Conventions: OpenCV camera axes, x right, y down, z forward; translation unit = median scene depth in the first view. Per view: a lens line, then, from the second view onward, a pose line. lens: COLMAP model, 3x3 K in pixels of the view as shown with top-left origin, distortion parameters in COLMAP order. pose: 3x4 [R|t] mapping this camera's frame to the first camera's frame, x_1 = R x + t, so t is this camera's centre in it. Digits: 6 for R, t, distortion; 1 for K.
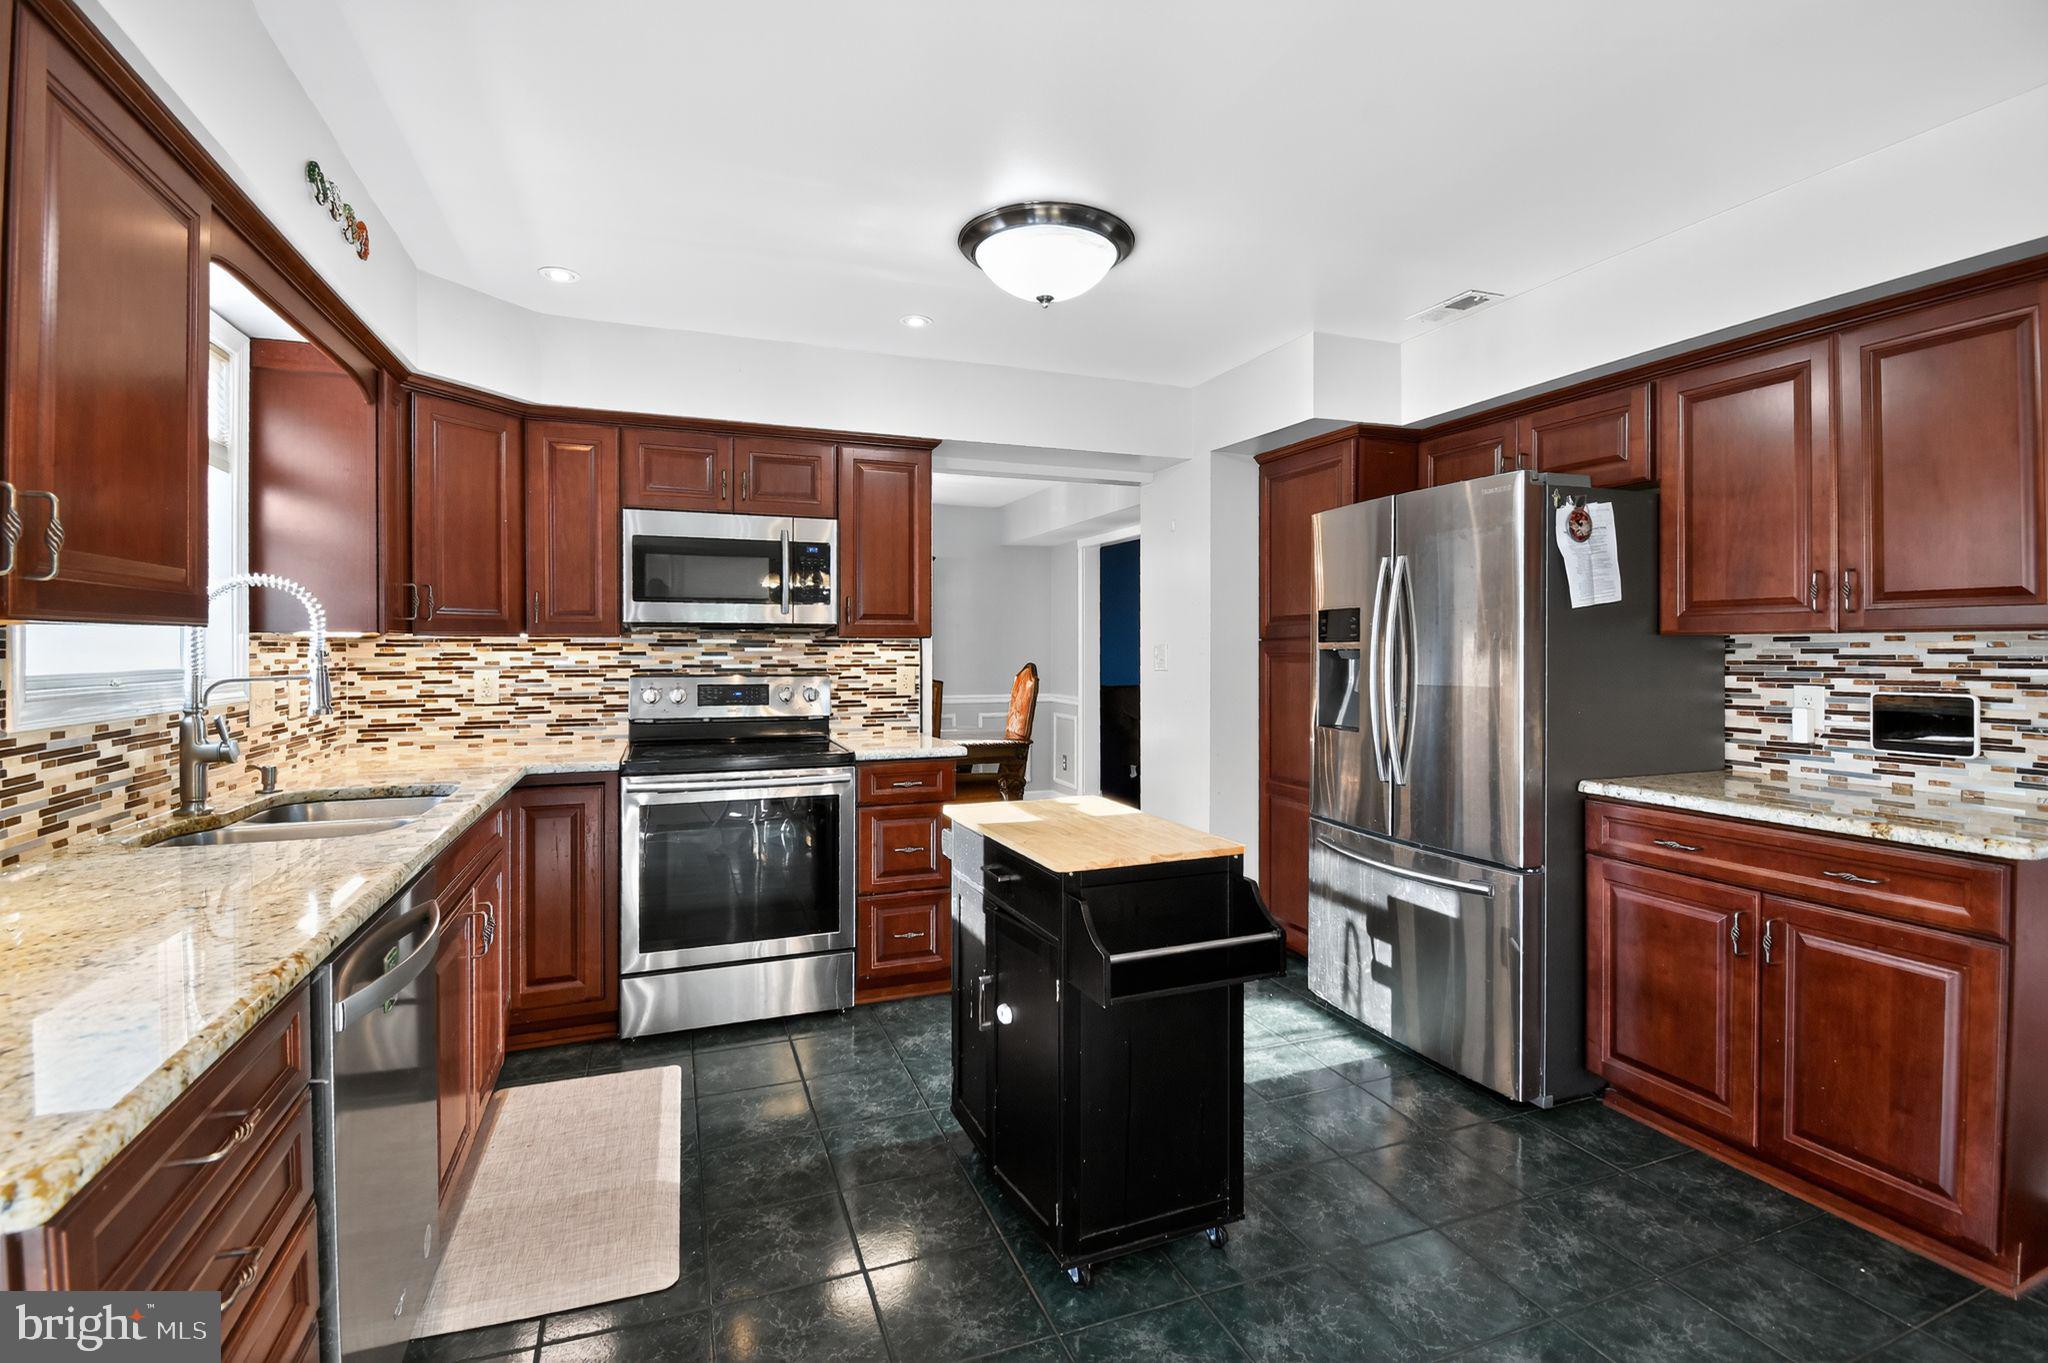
lens RADIAL K [[939.6, 0, 1019.3], [0, 939.6, 658.6], [0, 0, 1]] dist [-0.013258, -0.000057]
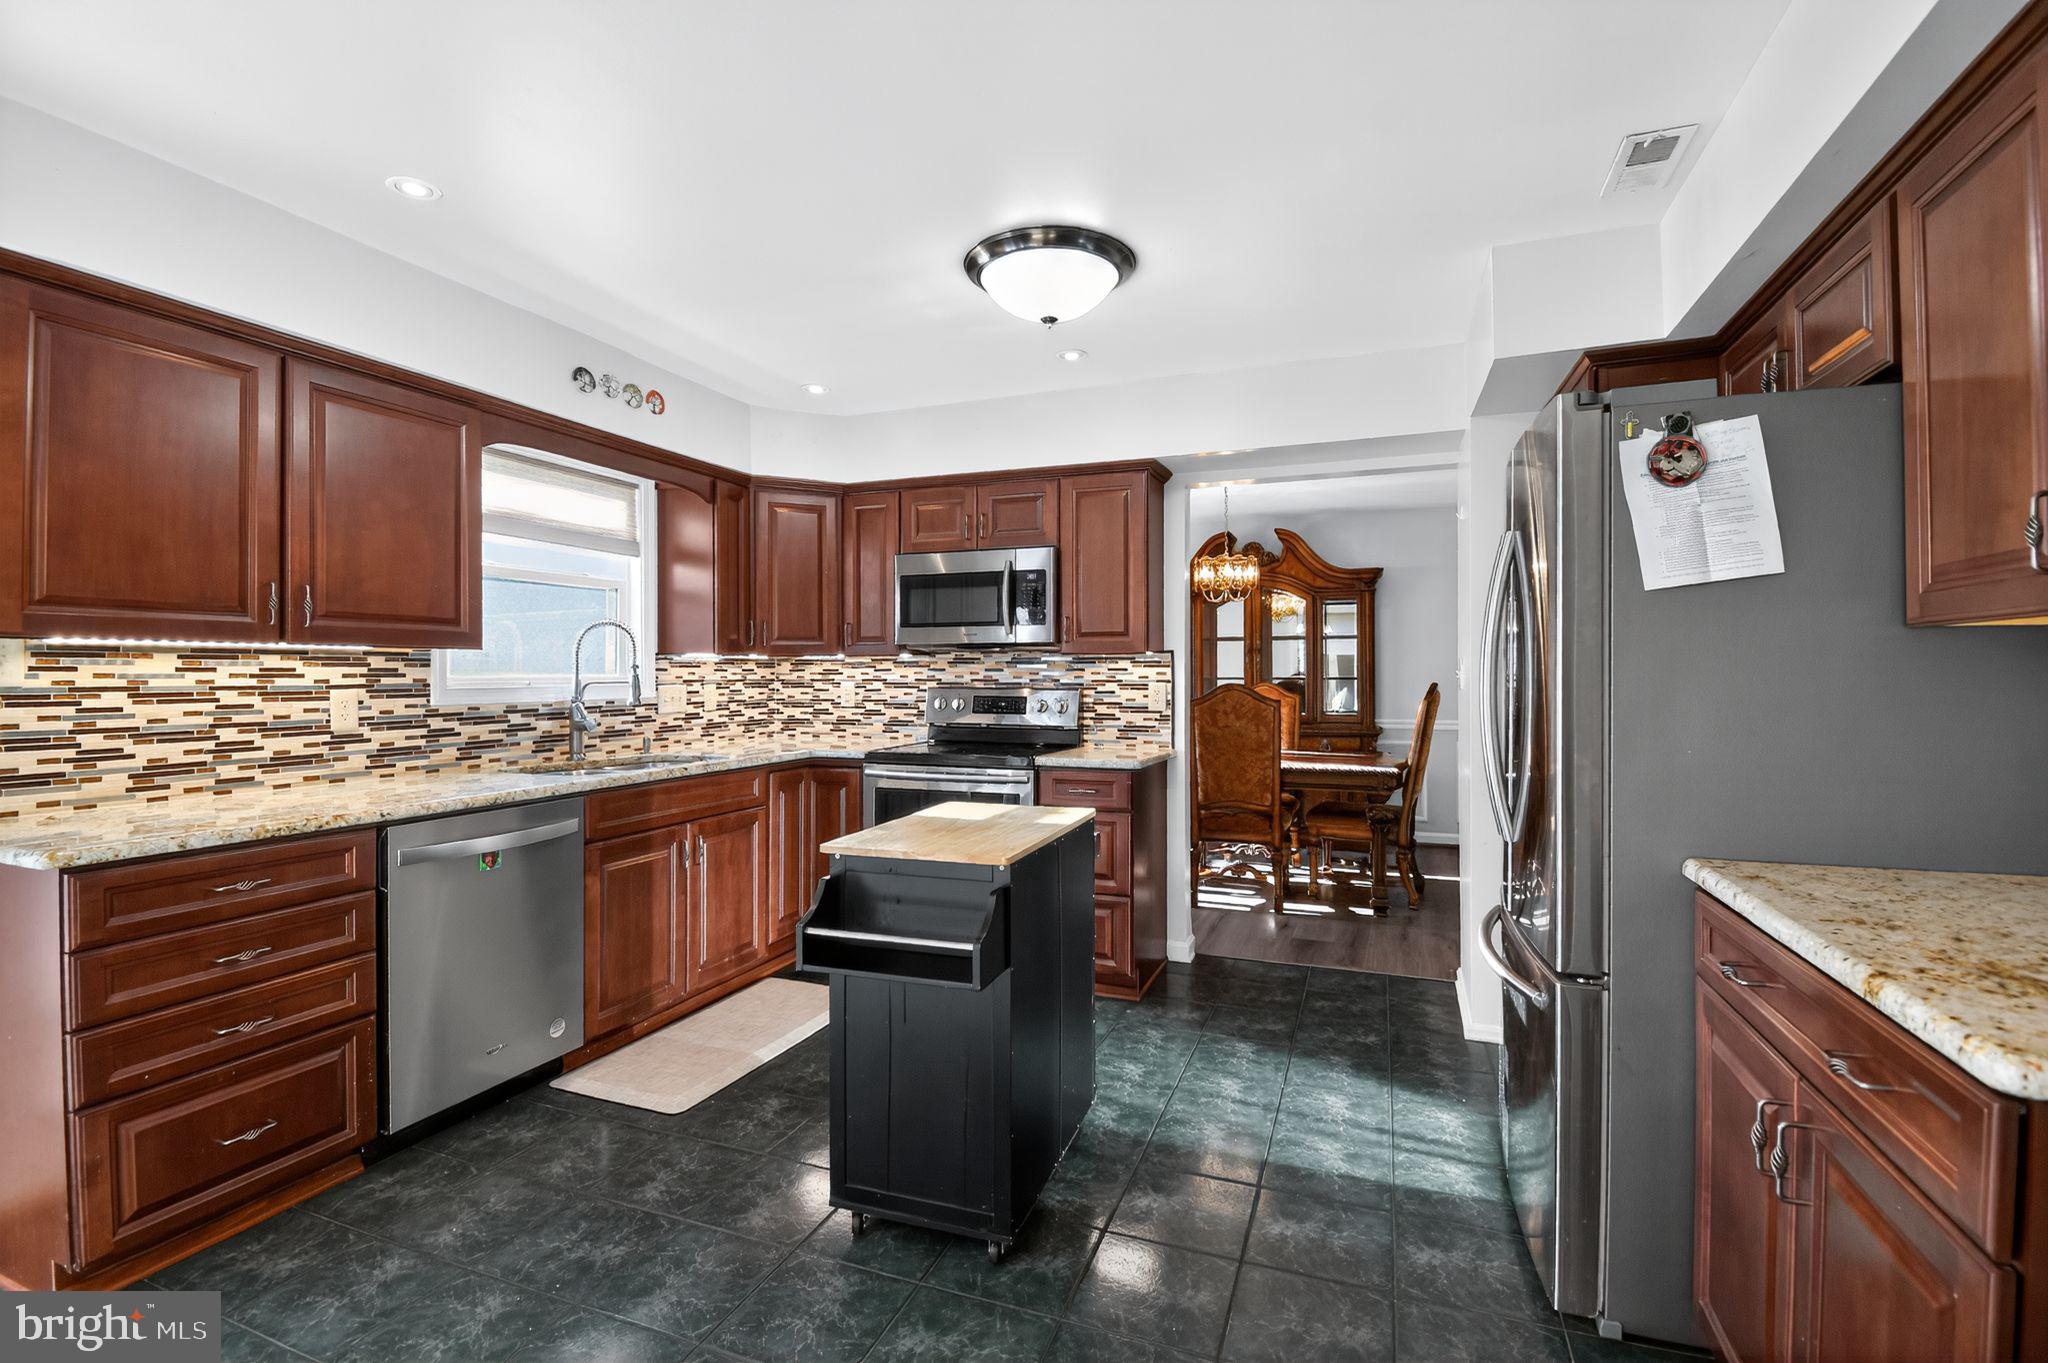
lens RADIAL K [[927.4, 0, 1024.0], [0, 927.4, 681.5], [0, 0, 1]] dist [0.001229, 0.000144]
pose [[0.737770, 0.006194, -0.675024, 0.526331], [-0.007251, 0.999973, 0.001251, 0.008061], [0.675013, 0.003972, 0.737795, 0.175640]]
